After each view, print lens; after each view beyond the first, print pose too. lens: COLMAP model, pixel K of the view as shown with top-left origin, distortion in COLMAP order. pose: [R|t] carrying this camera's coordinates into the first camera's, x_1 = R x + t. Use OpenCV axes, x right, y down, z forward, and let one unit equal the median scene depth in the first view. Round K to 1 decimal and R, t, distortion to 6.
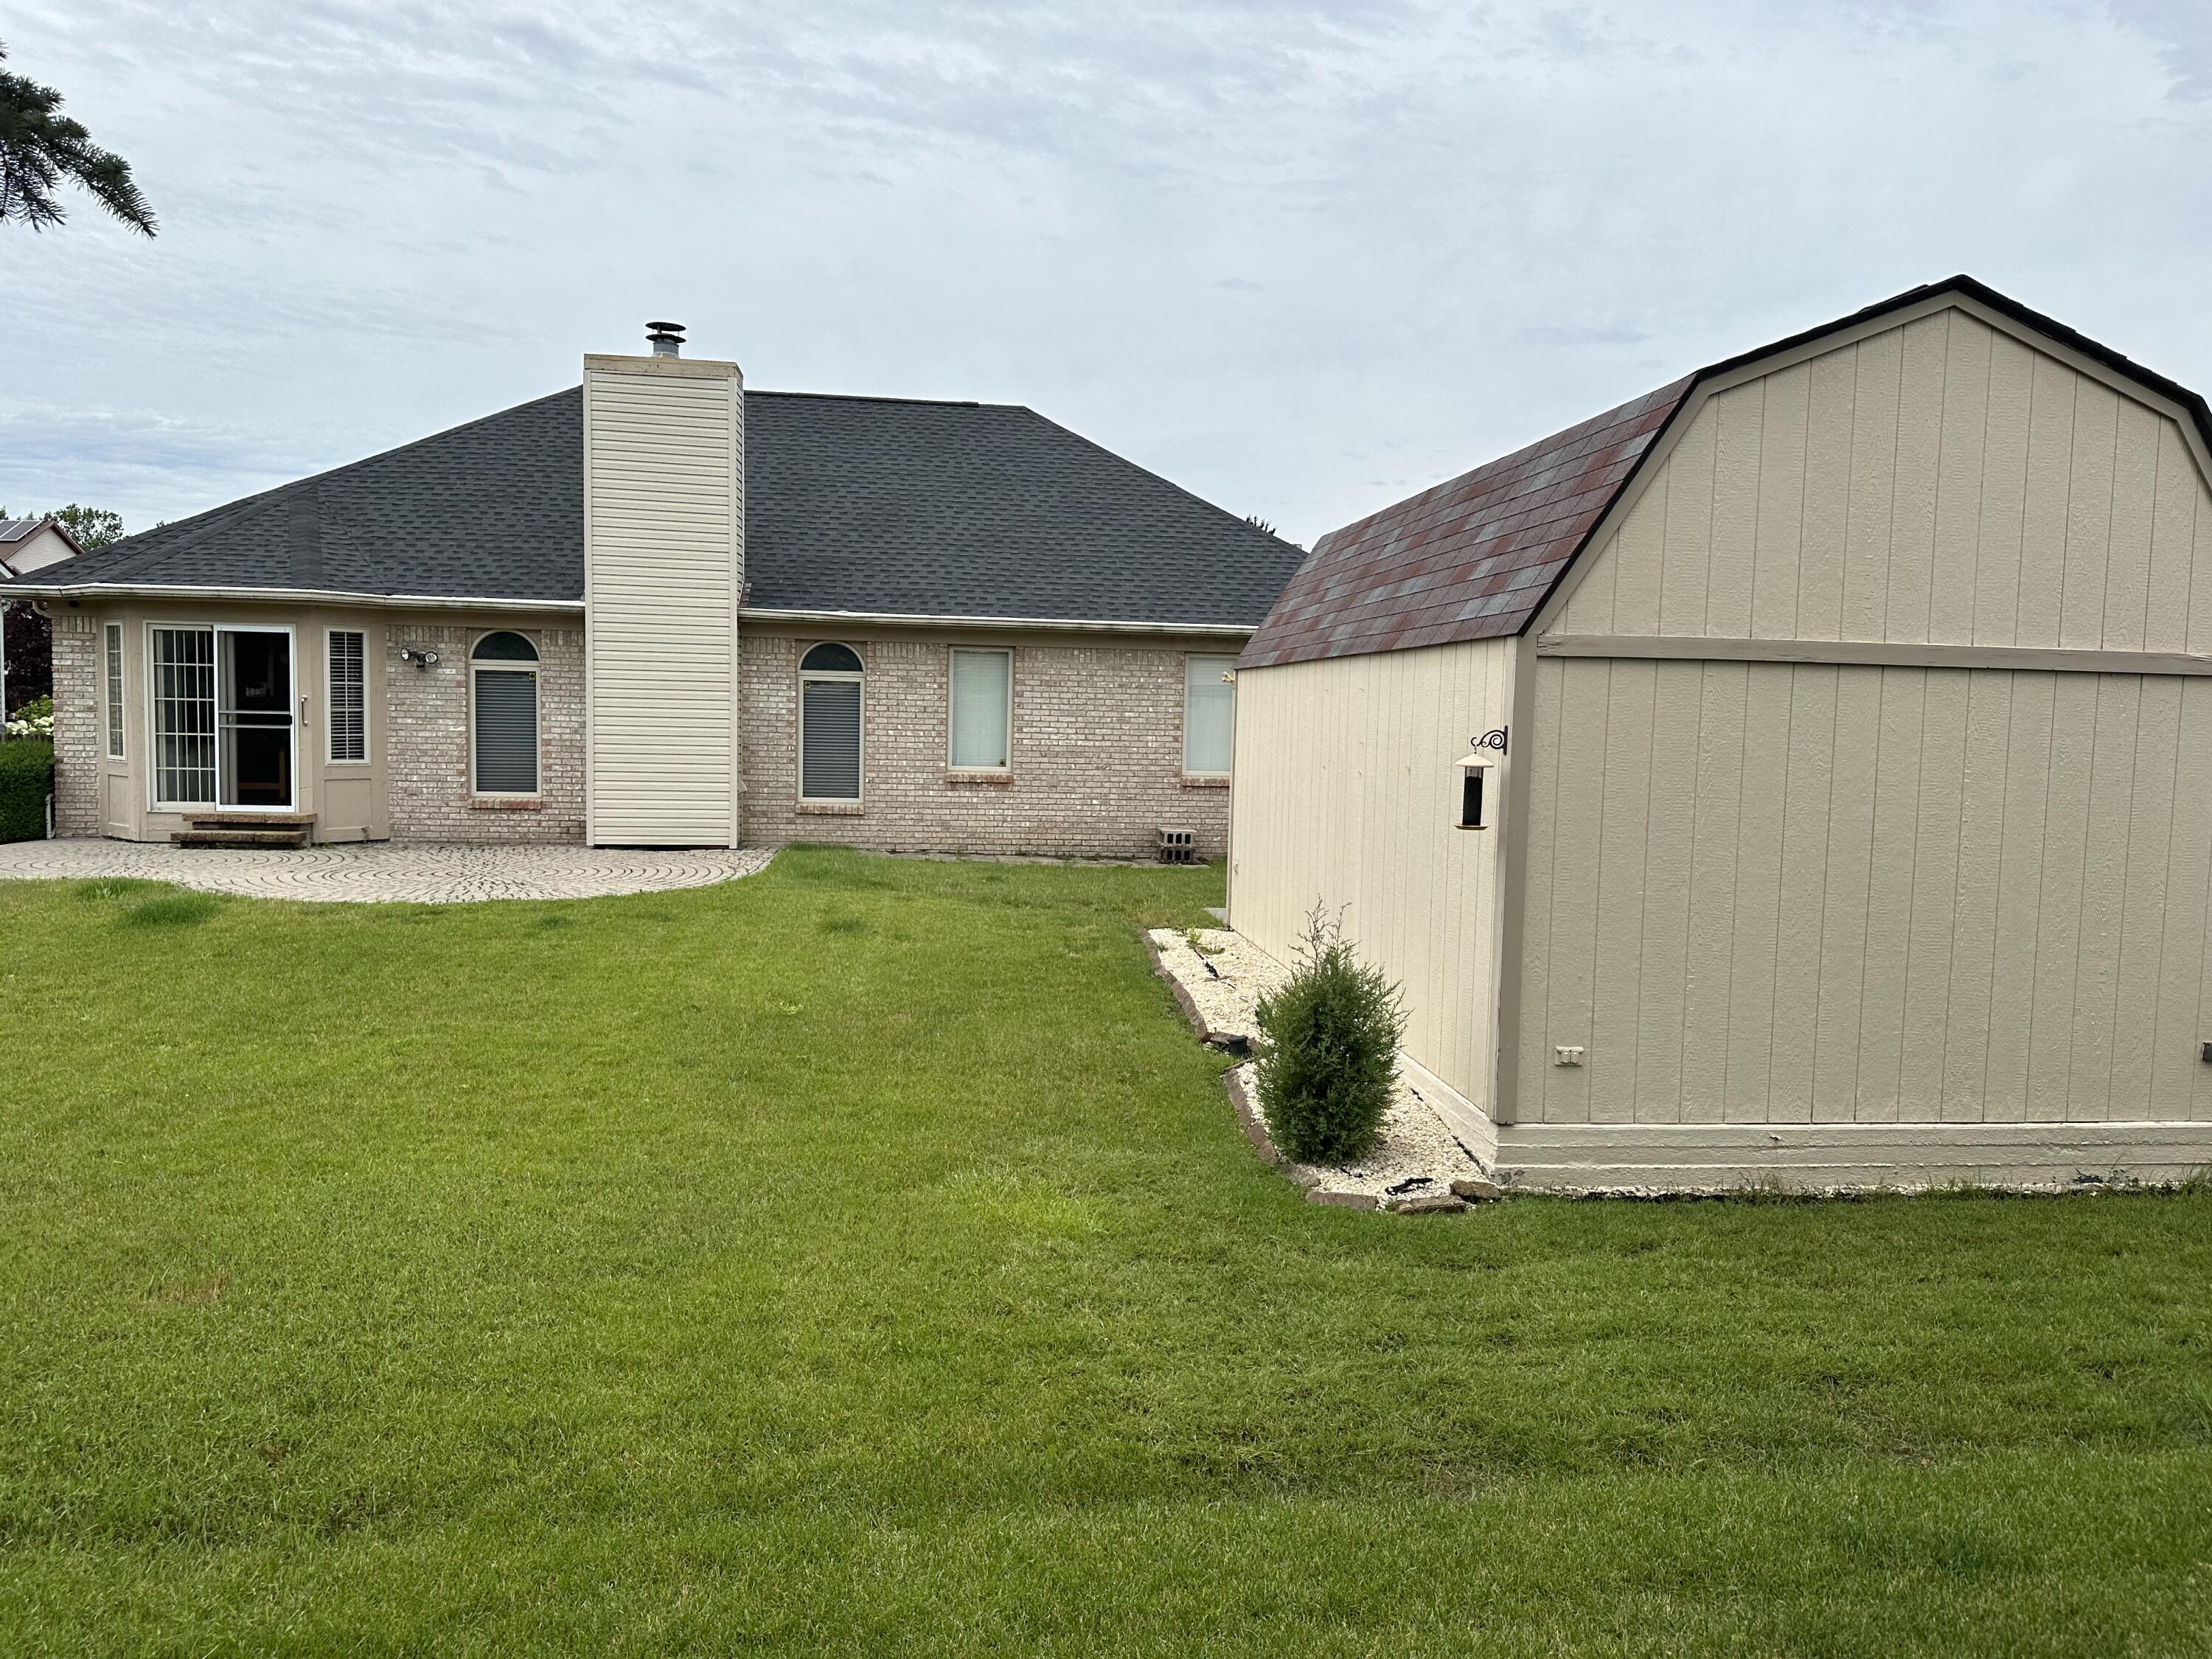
lens RADIAL K [[1561.3, 0, 1100.7], [0, 1561.3, 815.3], [0, 0, 1]] dist [0.070105, -0.054181]
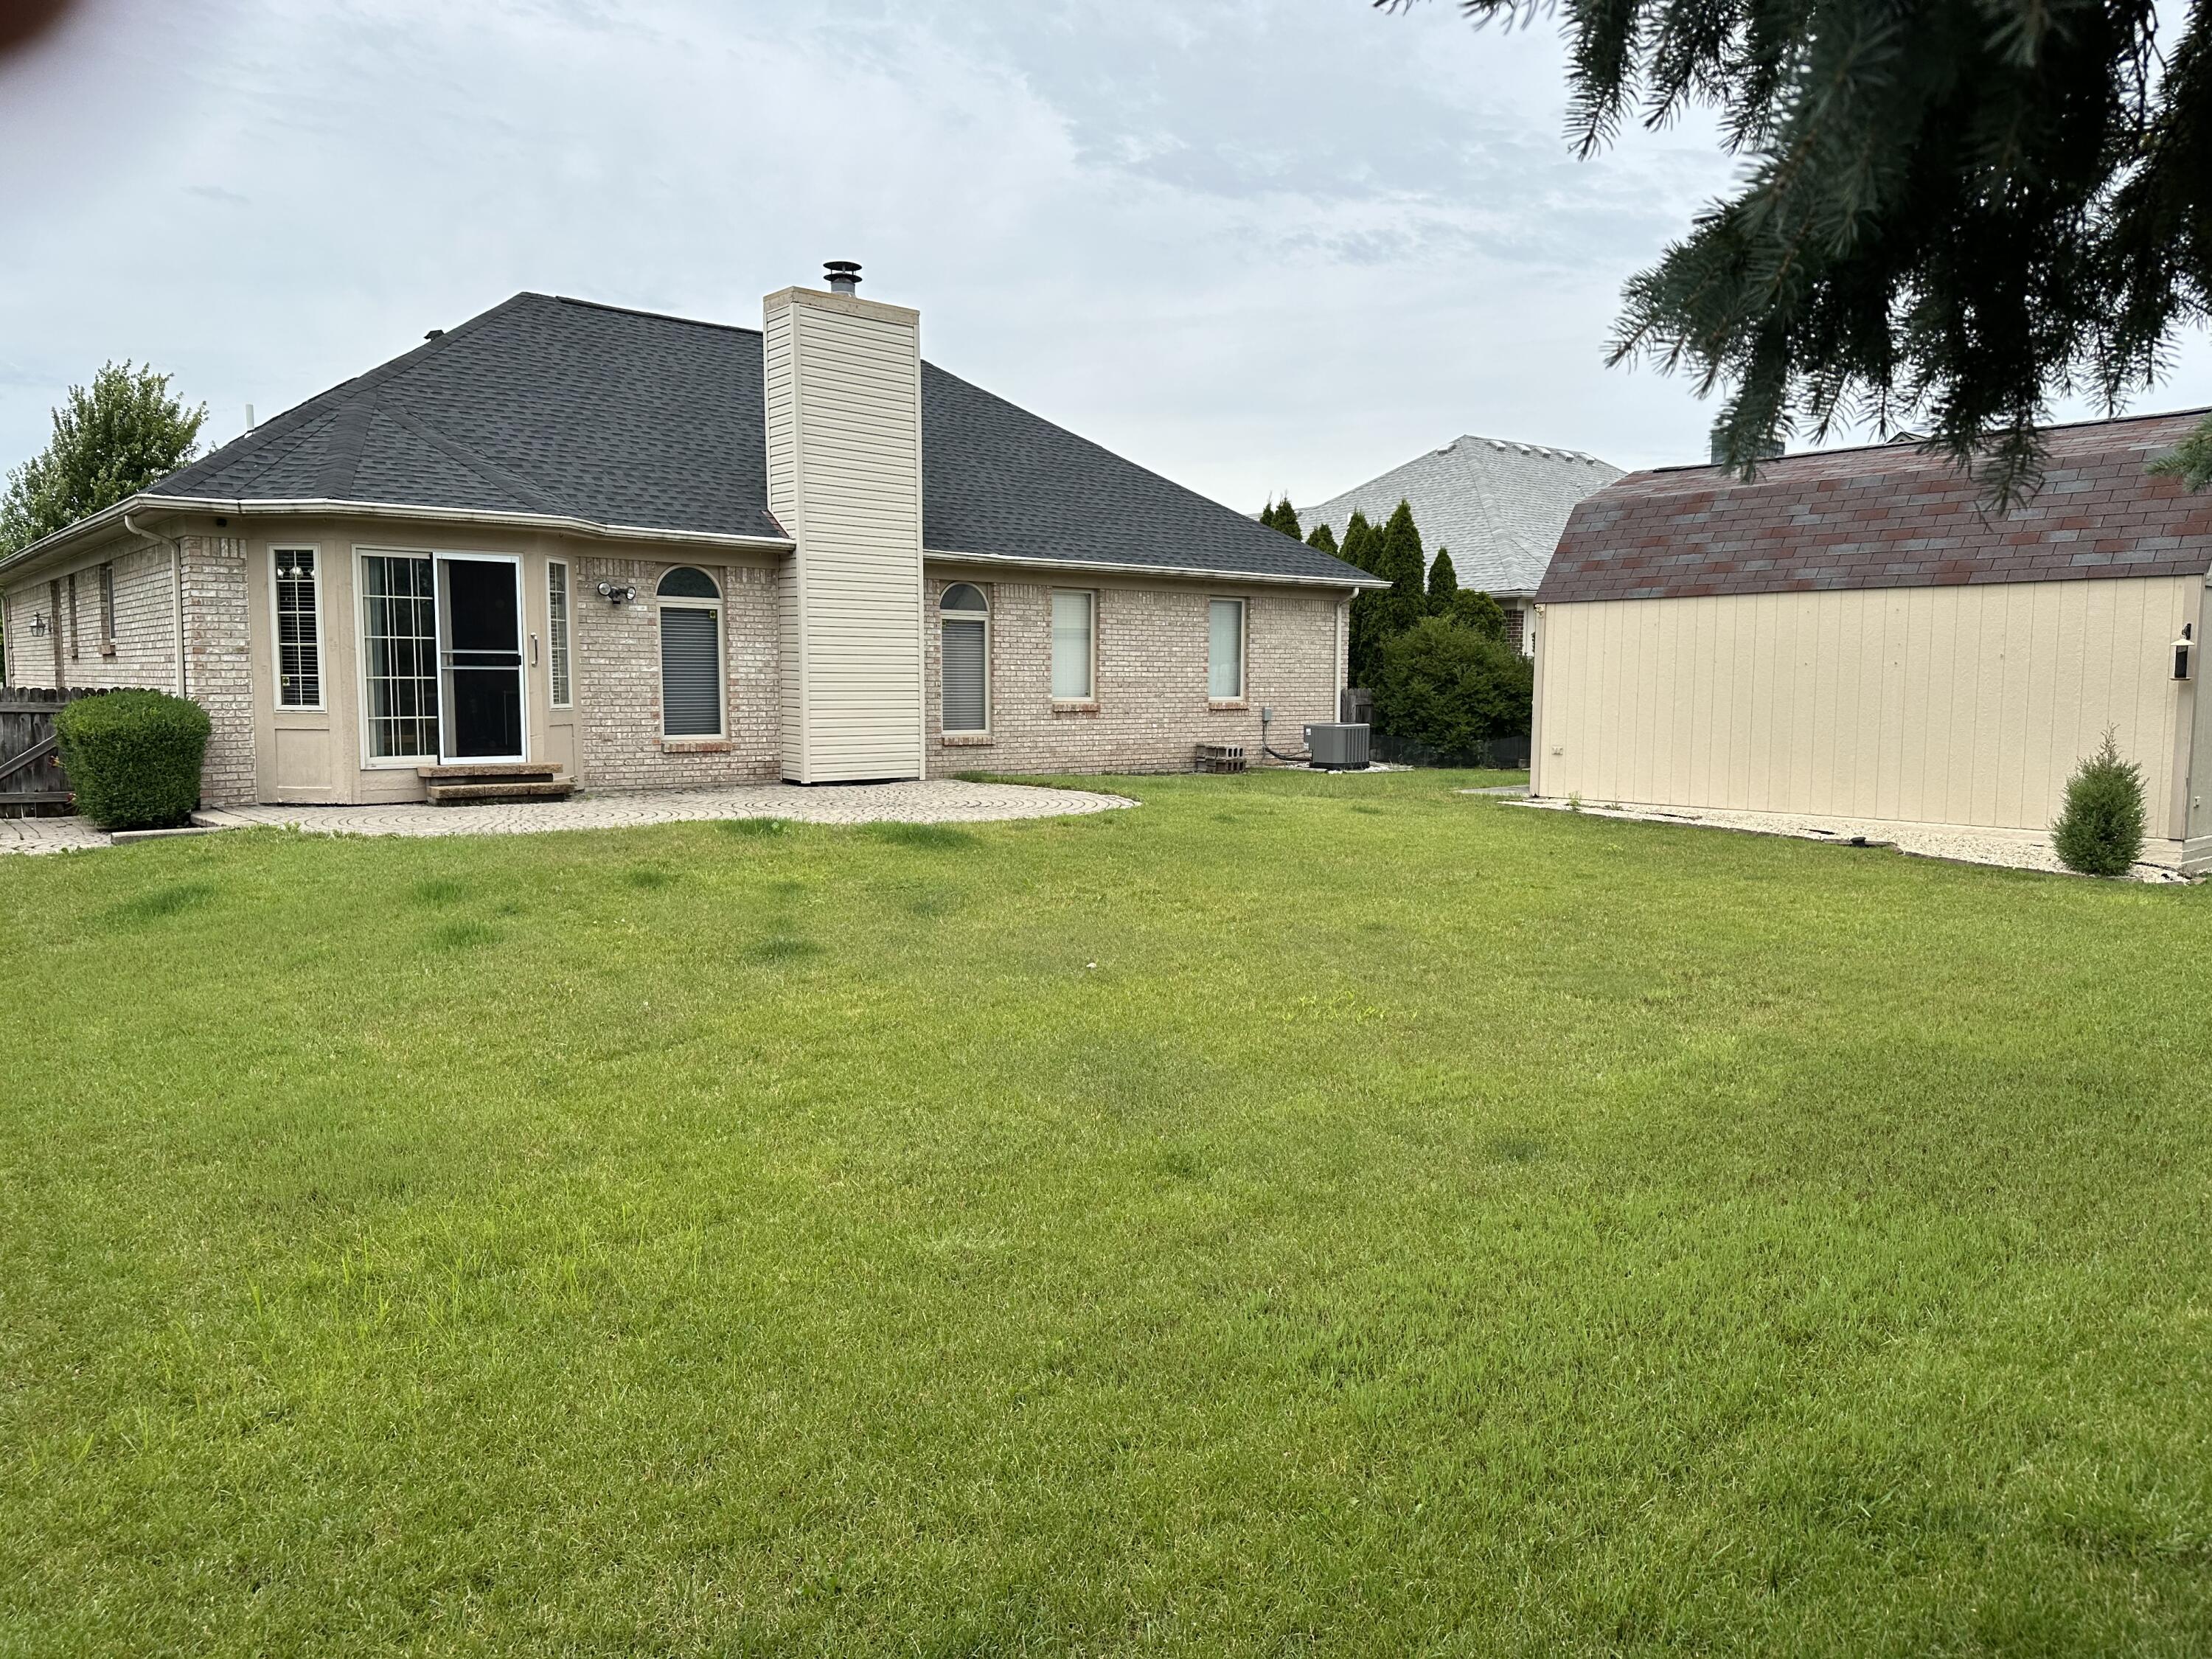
lens RADIAL K [[1561.3, 0, 995.3], [0, 1561.3, 832.0], [0, 0, 1]] dist [0.070105, -0.054181]
pose [[0.836855, -0.070863, 0.542819, -0.757022], [0.053114, 0.997418, 0.048324, 0.008134], [-0.544842, -0.011609, 0.838458, 0.097876]]
